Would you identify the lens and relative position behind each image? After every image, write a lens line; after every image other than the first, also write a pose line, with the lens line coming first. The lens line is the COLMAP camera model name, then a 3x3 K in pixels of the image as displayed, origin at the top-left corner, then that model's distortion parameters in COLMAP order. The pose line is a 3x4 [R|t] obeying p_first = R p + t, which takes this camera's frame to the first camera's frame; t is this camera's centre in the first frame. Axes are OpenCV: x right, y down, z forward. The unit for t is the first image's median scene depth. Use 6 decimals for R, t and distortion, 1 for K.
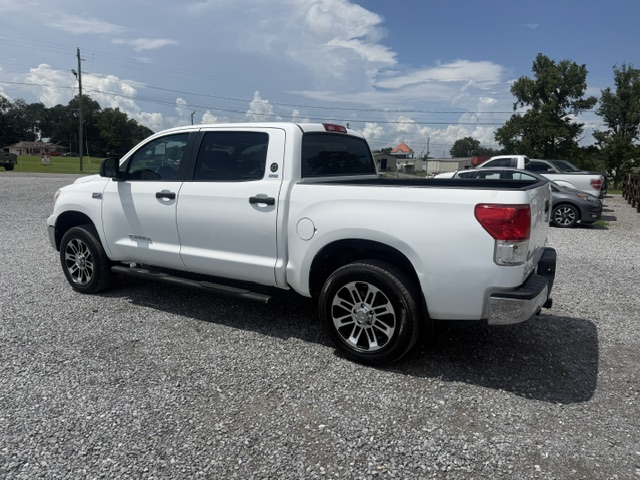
lens RADIAL K [[458.5, 0, 320.2], [0, 458.5, 249.3], [0, 0, 1]] dist [0.032497, -0.029931]
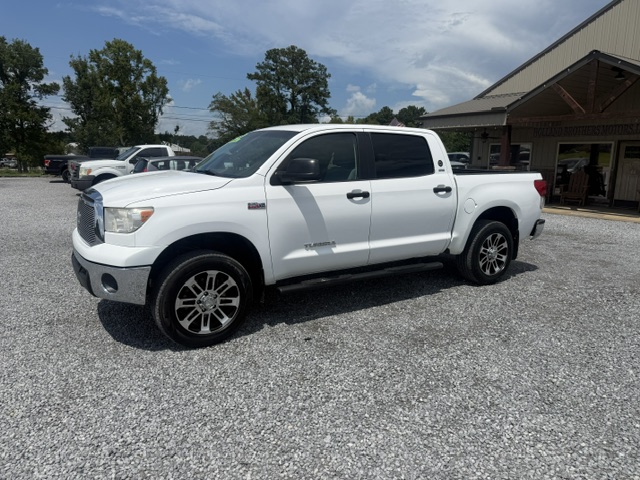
lens RADIAL K [[458.5, 0, 321.1], [0, 458.5, 238.4], [0, 0, 1]] dist [0.032497, -0.029931]
pose [[0.452376, -0.170581, 0.875362, -1.118837], [0.161425, 0.980986, 0.107742, -0.127681], [-0.877096, 0.092565, 0.471311, 0.536146]]
